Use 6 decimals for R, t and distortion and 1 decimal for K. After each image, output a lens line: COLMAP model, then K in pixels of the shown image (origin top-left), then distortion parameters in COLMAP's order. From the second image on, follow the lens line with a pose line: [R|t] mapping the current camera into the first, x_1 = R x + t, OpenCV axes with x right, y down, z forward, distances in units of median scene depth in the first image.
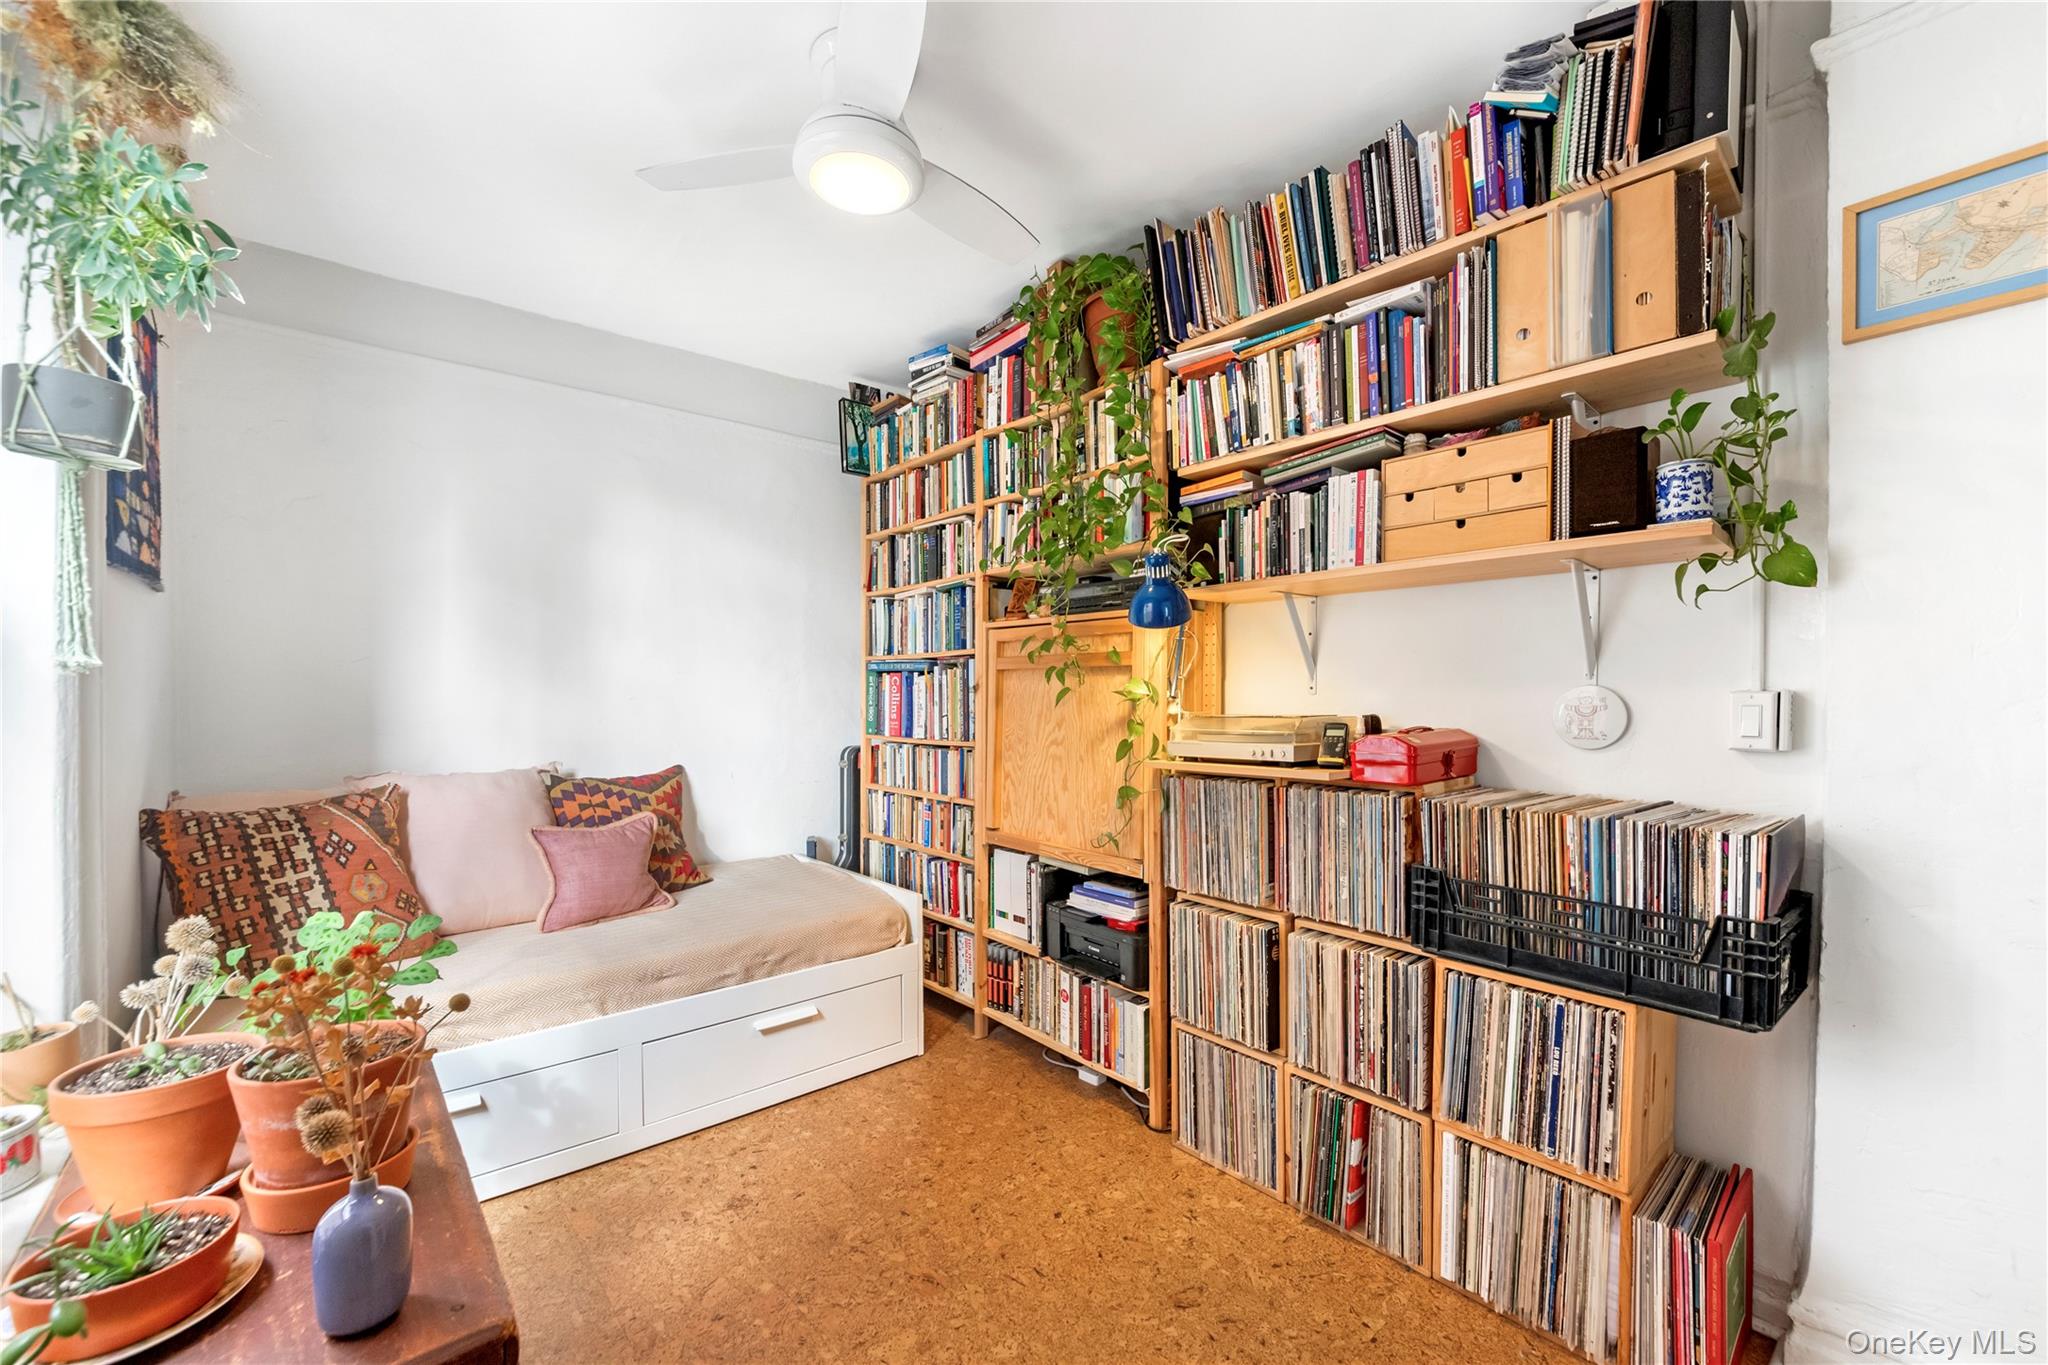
lens RADIAL K [[820.2, 0, 1027.5], [0, 820.2, 703.1], [0, 0, 1]] dist [-0.001068, -0.000159]
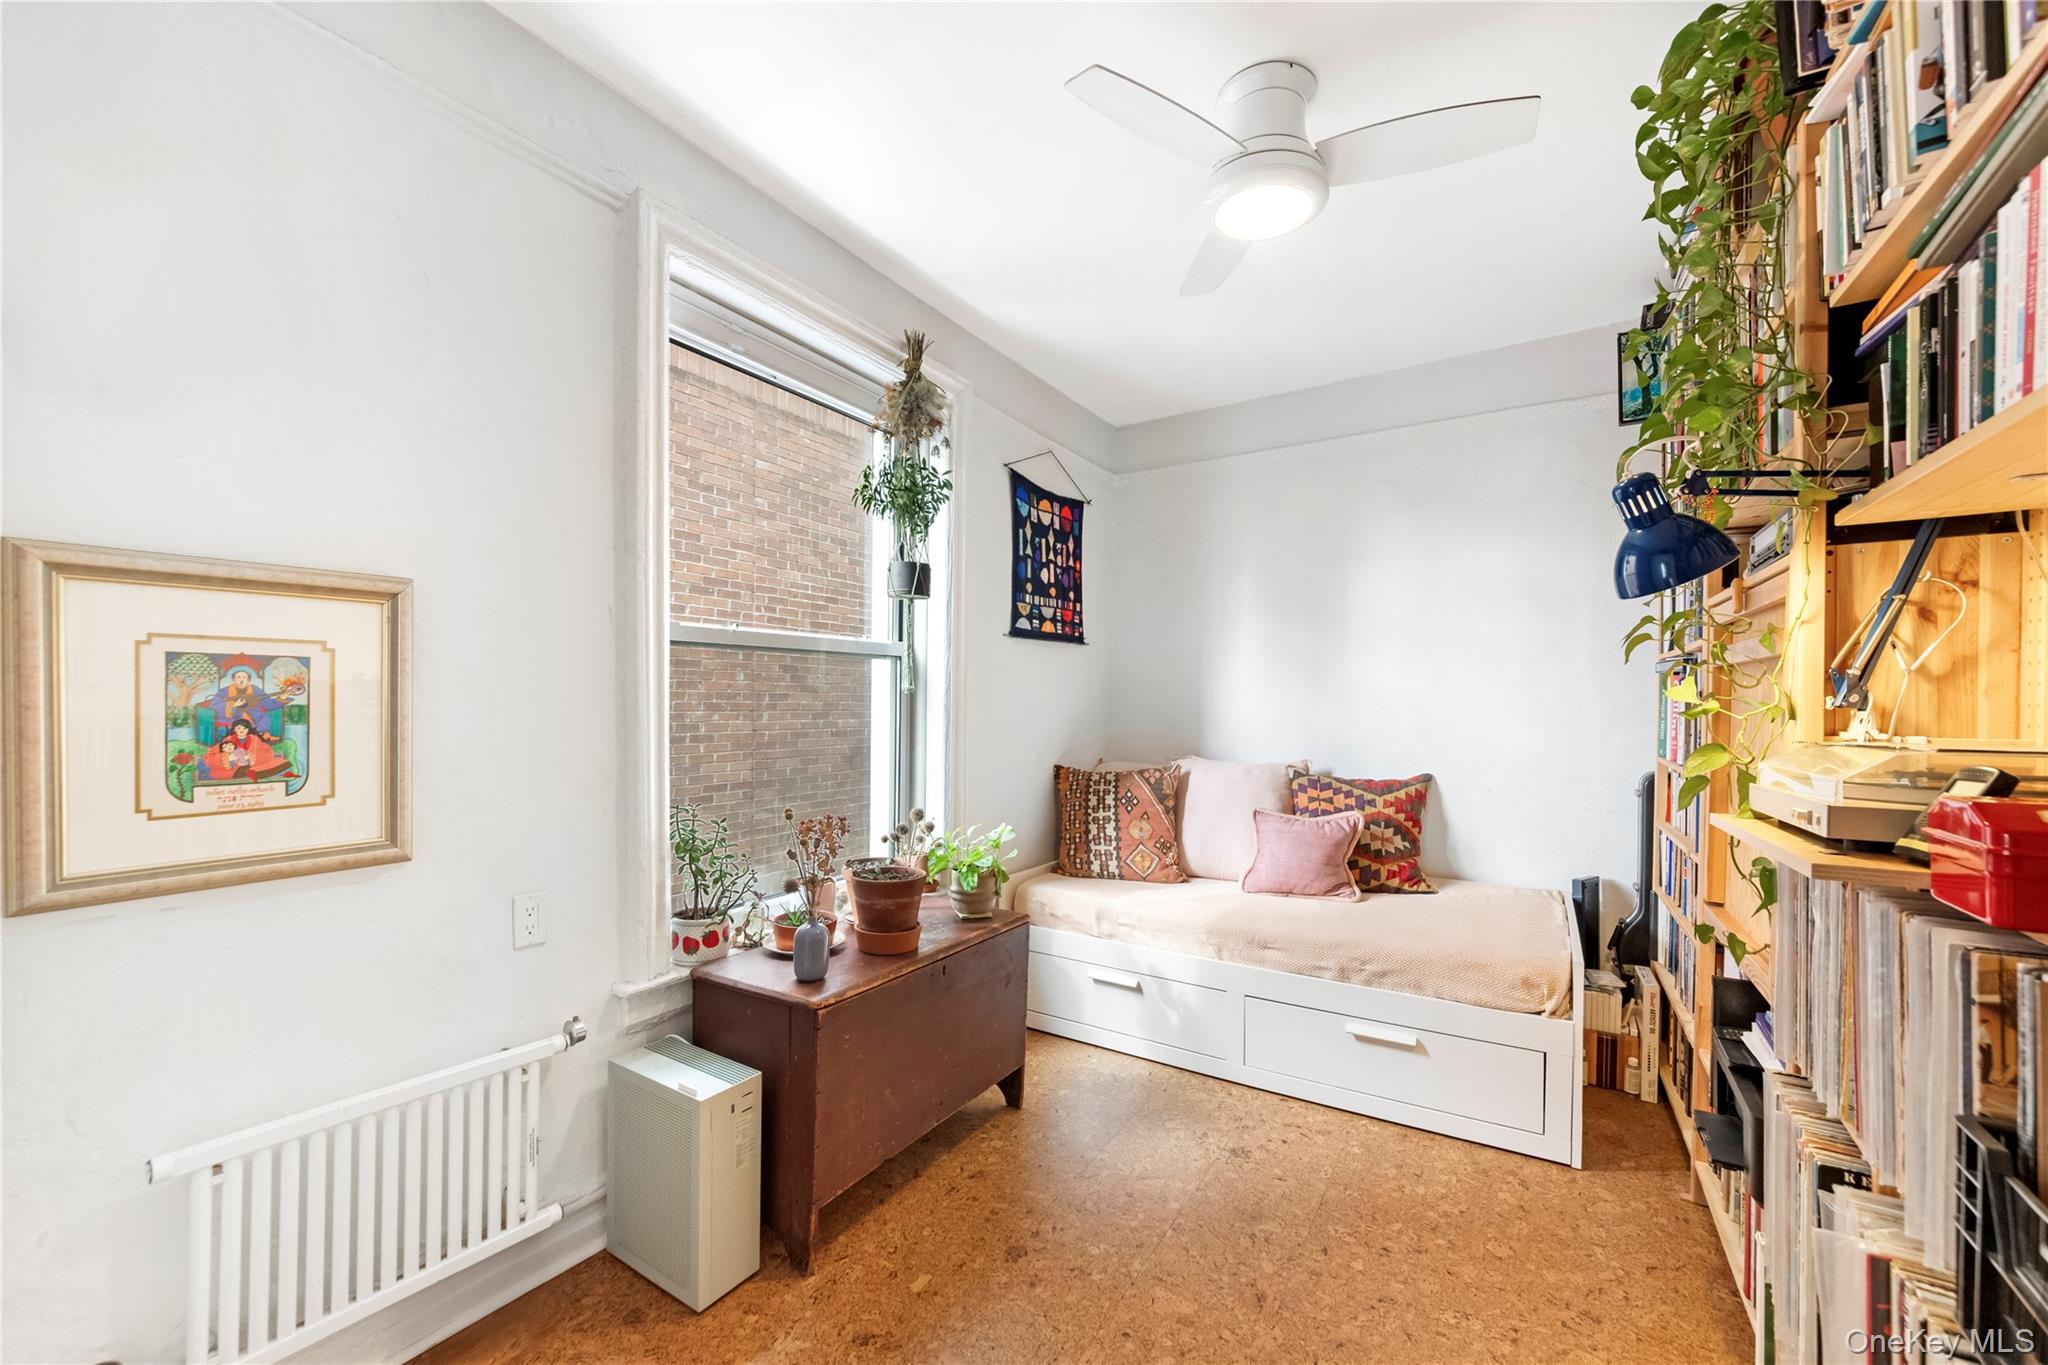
lens RADIAL K [[820.2, 0, 1027.5], [0, 820.2, 703.1], [0, 0, 1]] dist [-0.001068, -0.000159]
pose [[0.296108, 0.000411, -0.955154, 0.505783], [-0.013649, 0.999900, -0.003801, -0.000808], [0.955057, 0.014162, 0.296084, 0.298688]]
